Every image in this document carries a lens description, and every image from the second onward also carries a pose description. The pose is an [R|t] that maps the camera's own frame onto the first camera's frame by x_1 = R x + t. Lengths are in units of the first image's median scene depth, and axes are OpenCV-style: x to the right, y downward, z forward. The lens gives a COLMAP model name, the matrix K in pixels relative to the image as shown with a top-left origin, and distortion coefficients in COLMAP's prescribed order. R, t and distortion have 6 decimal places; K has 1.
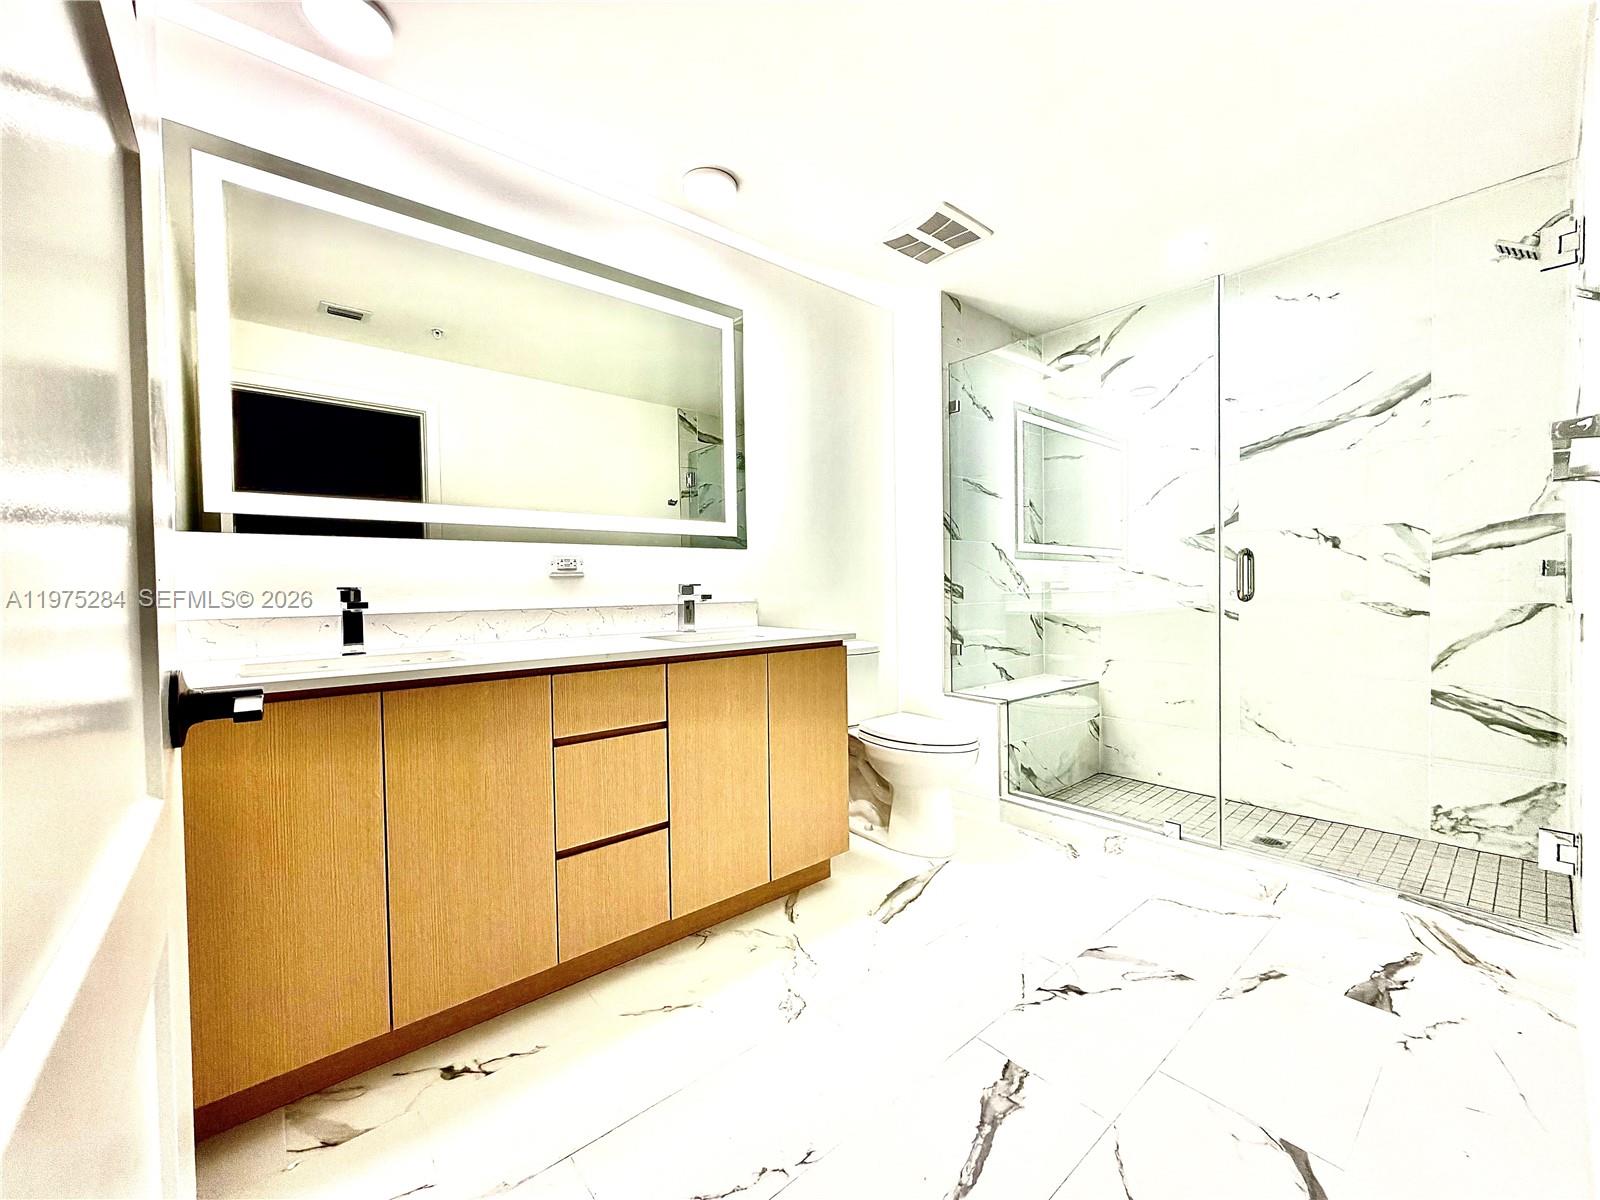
lens RADIAL K [[635.8, 0, 791.9], [0, 635.8, 598.1], [0, 0, 1]] dist [-0.000257, -0.000191]
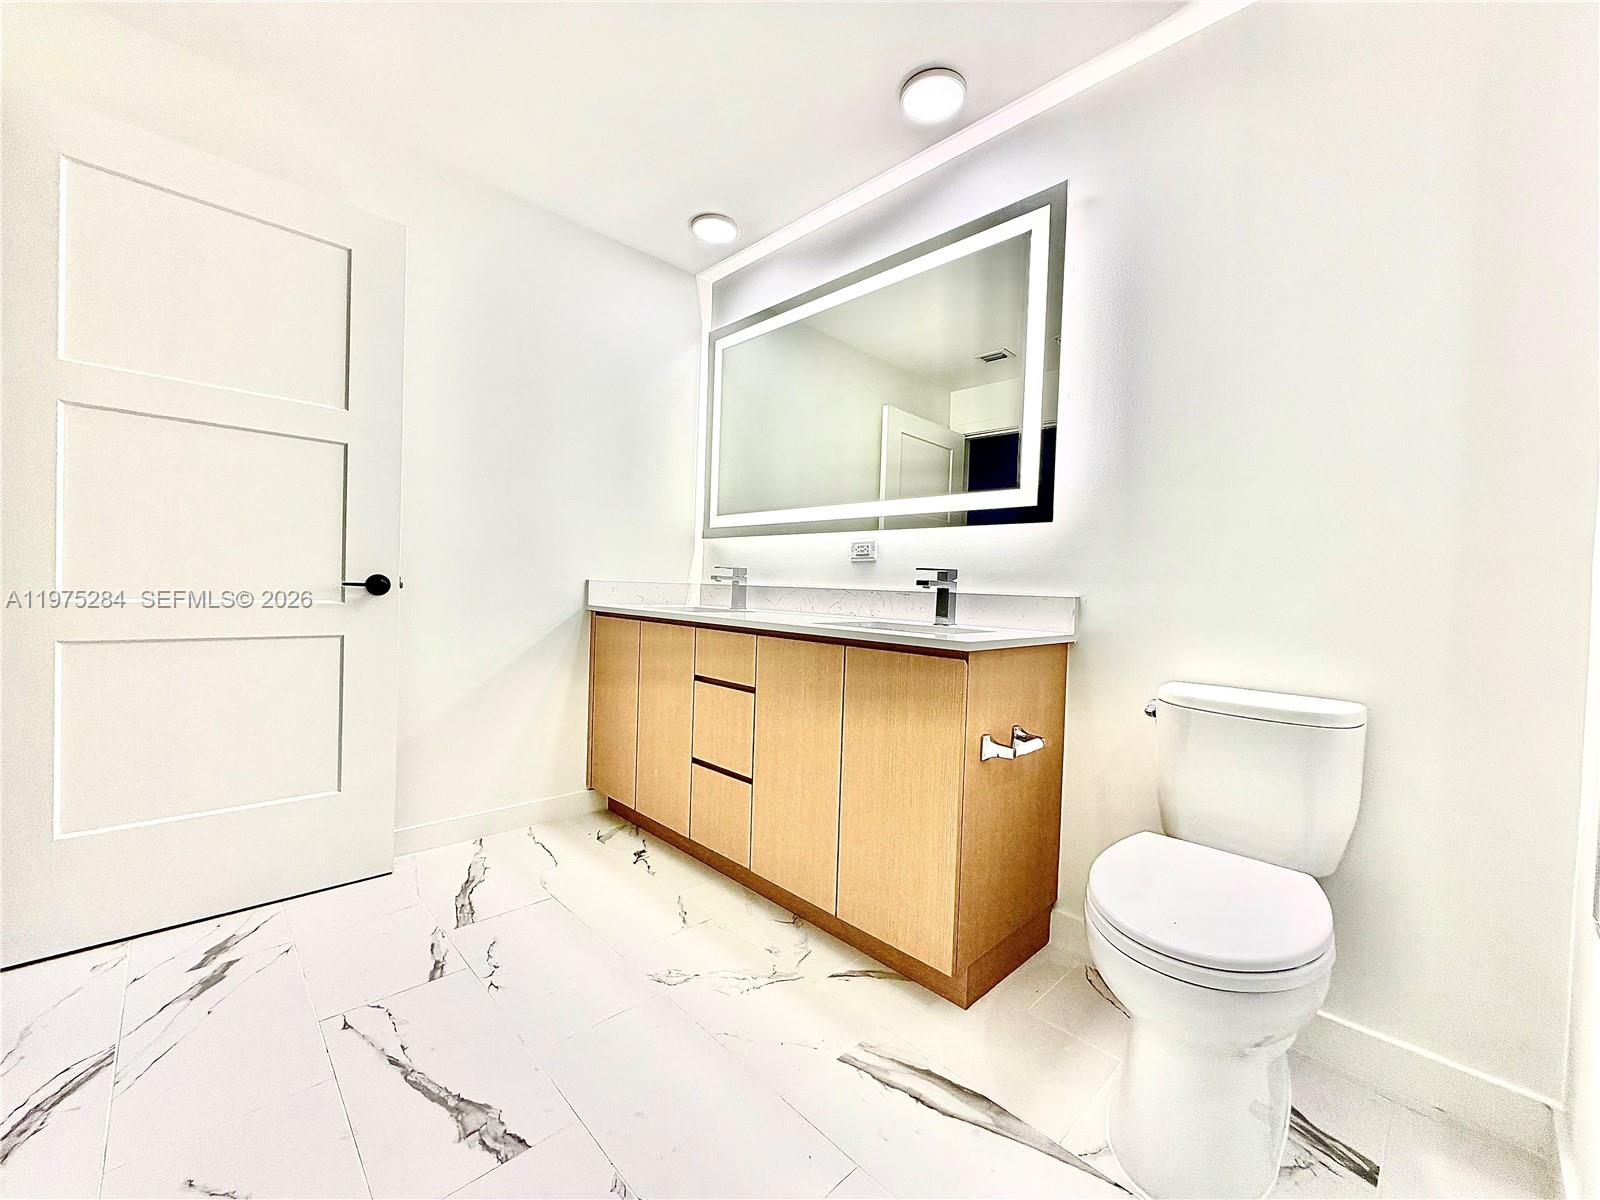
lens RADIAL K [[635.8, 0, 794.2], [0, 635.8, 597.6], [0, 0, 1]] dist [-0.000257, -0.000191]
pose [[0.075667, 0.033216, -0.996580, 0.581008], [-0.055194, 0.998052, 0.029074, 0.002306], [0.995604, 0.052806, 0.077353, 0.631763]]
